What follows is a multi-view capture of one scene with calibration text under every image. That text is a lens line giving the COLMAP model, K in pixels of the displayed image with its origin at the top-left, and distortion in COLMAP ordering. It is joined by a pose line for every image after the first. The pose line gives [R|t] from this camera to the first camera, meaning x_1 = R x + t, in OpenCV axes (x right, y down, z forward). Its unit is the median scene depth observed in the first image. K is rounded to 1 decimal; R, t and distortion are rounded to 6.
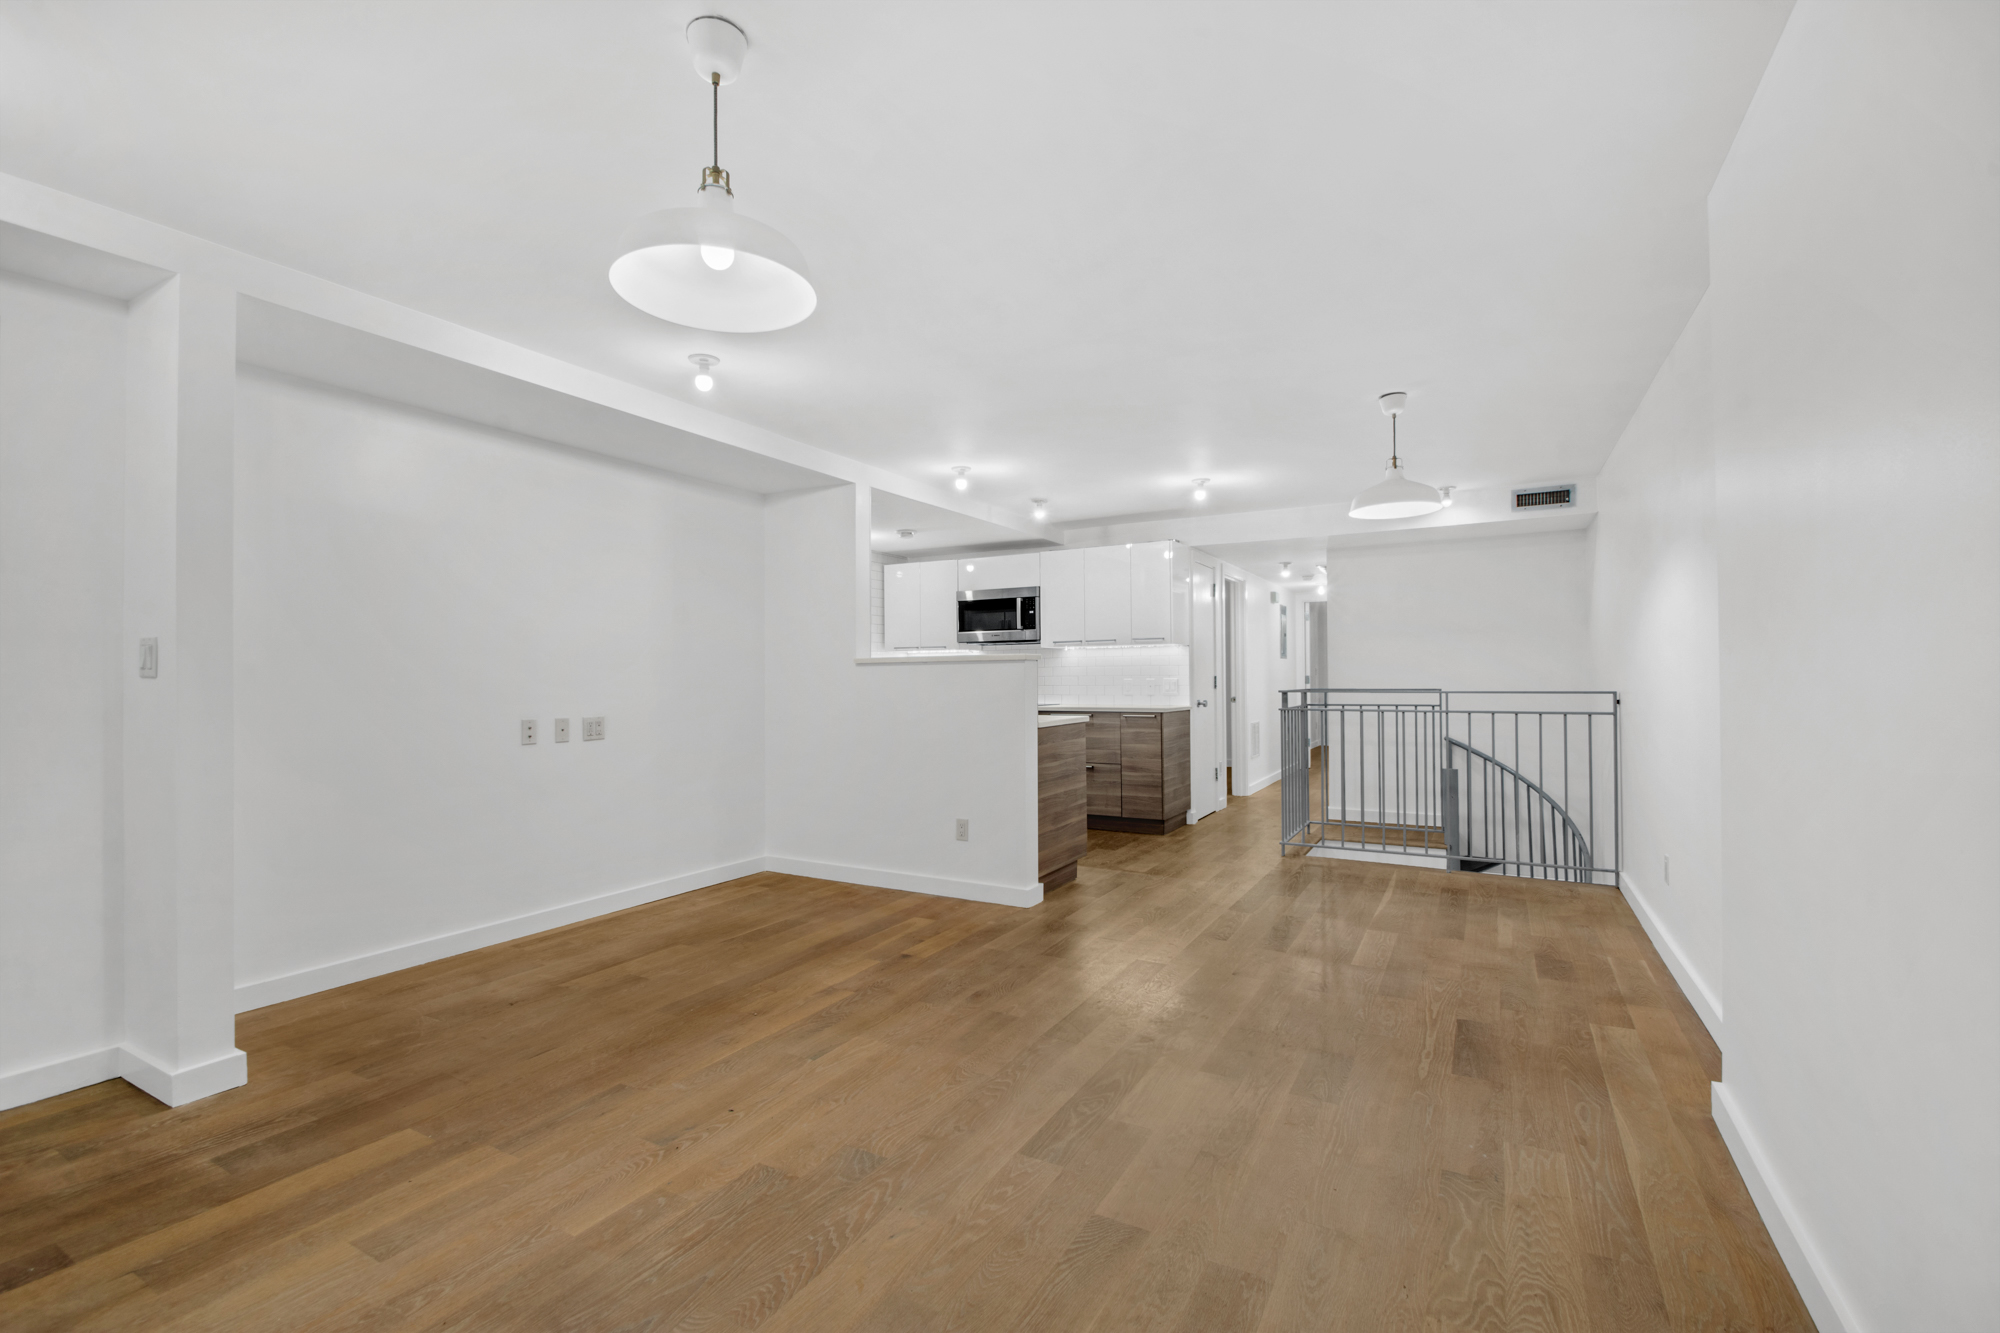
lens RADIAL K [[879.2, 0, 994.0], [0, 879.2, 669.0], [0, 0, 1]] dist [0.016124, -0.018000]
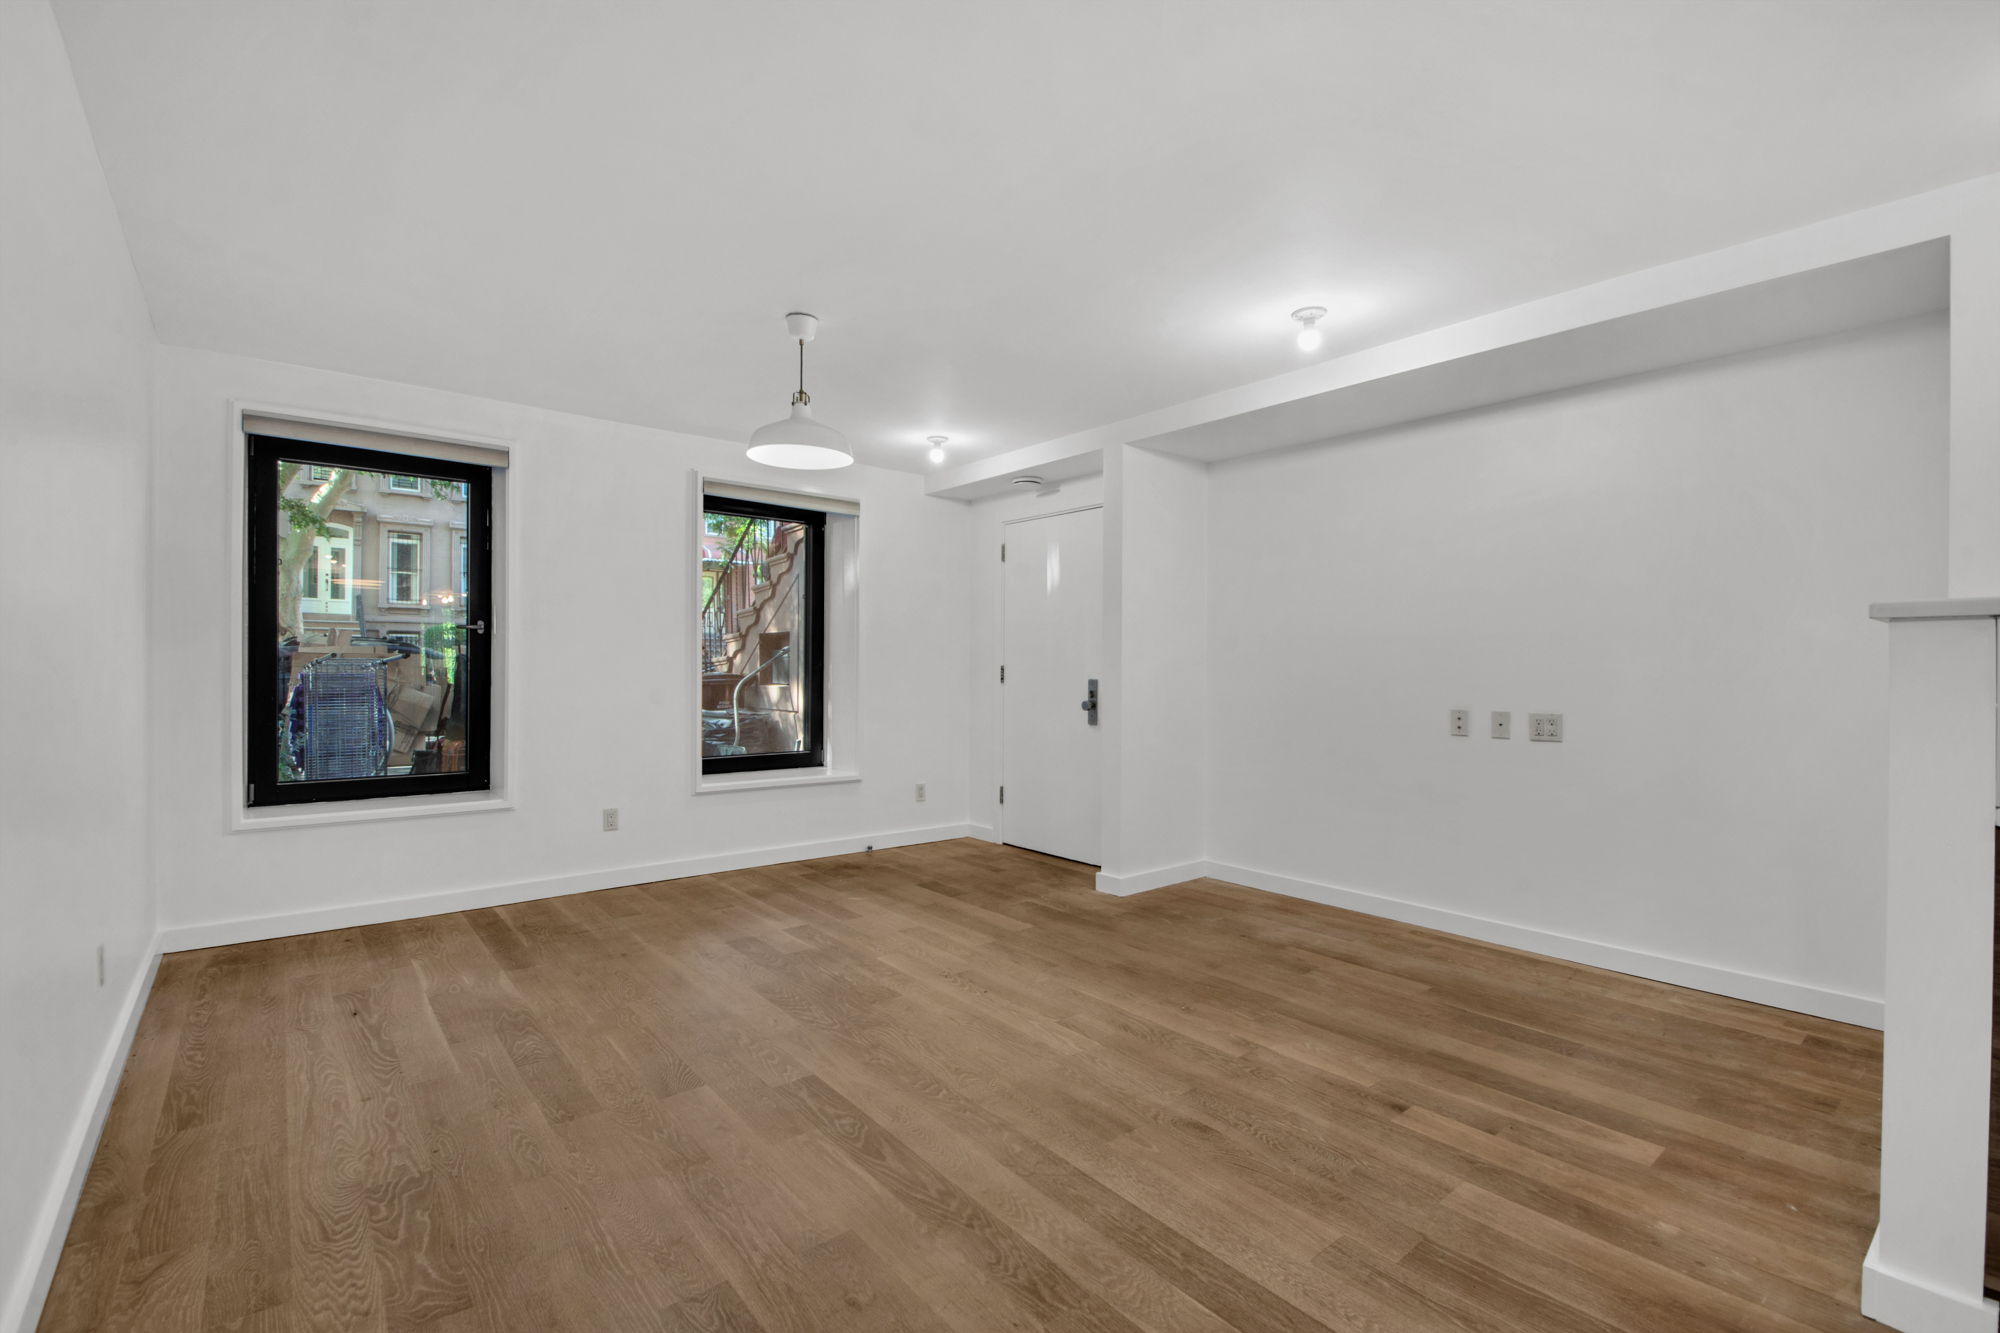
lens RADIAL K [[879.2, 0, 994.0], [0, 879.2, 669.0], [0, 0, 1]] dist [0.016124, -0.018000]
pose [[-0.367883, 0.006066, -0.929852, 0.706976], [0.006315, 0.999972, 0.004025, 0.008588], [0.929851, -0.004392, -0.367911, 1.149339]]
